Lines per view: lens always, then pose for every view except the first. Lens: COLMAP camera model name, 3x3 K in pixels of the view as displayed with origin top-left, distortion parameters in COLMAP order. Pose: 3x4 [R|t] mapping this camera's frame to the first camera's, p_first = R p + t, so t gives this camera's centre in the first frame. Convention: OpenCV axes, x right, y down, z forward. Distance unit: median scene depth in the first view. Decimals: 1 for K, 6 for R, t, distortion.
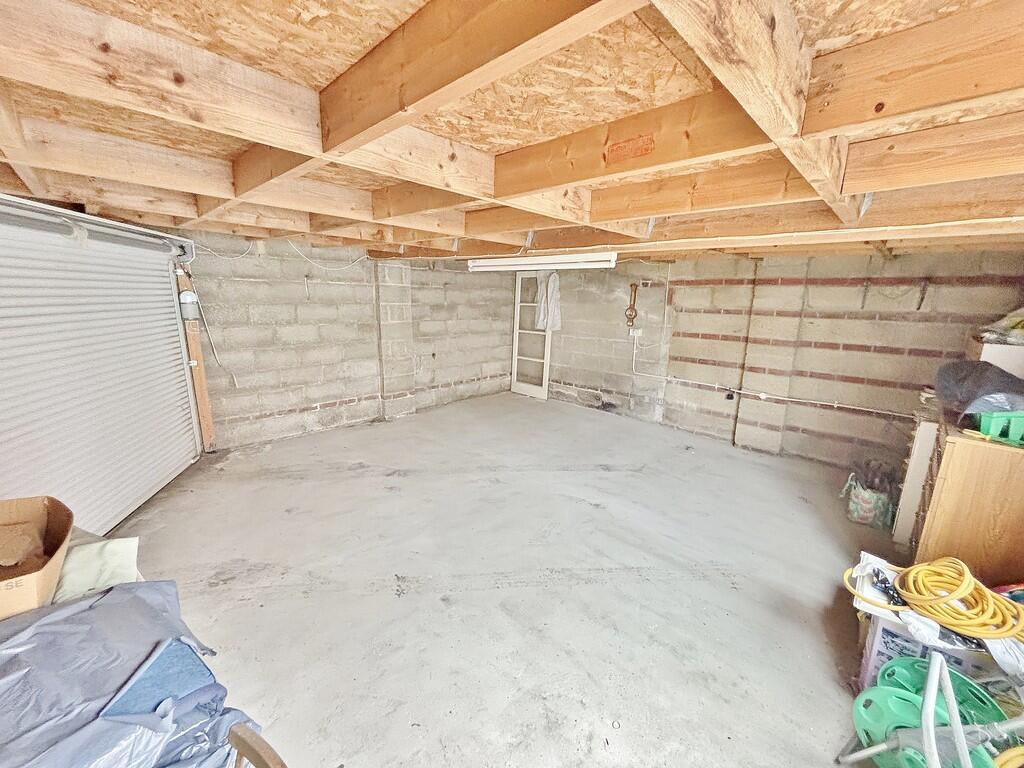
lens RADIAL K [[411.1, 0, 513.3], [0, 411.1, 385.3], [0, 0, 1]] dist [-0.001895, -0.000510]
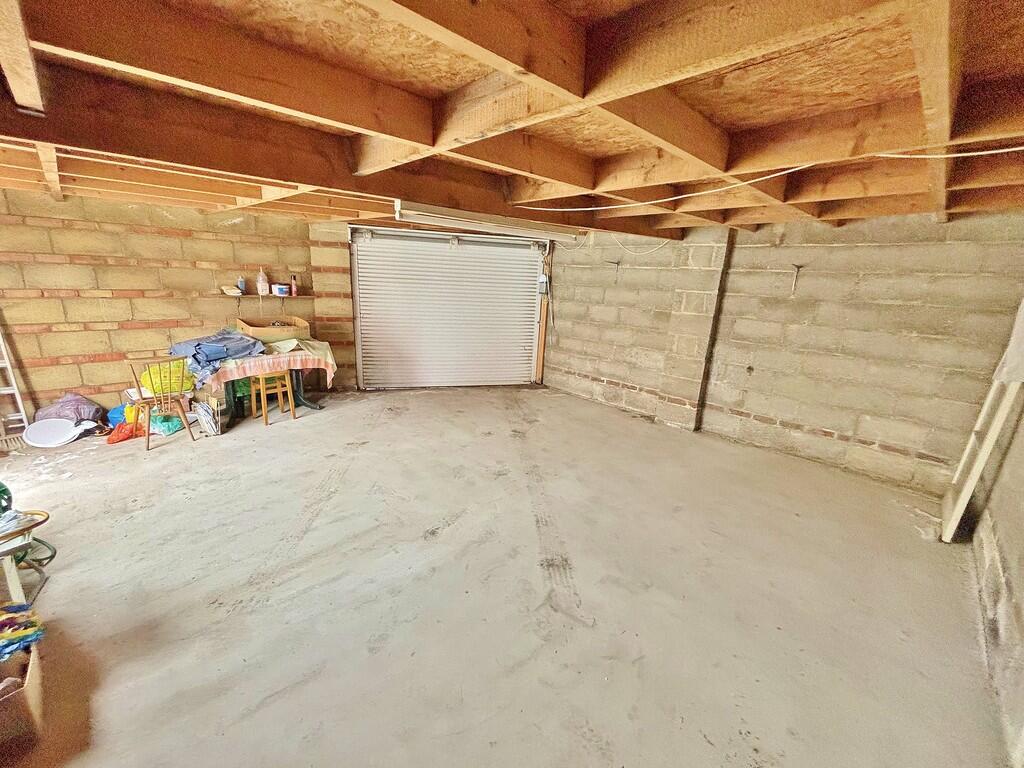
lens RADIAL K [[411.1, 0, 511.6], [0, 411.1, 387.1], [0, 0, 1]] dist [-0.001895, -0.000510]
pose [[-0.011731, 0.240131, -0.970670, 0.604296], [-0.257795, 0.937194, 0.234965, -0.127488], [0.966128, 0.252990, 0.050910, 0.701903]]
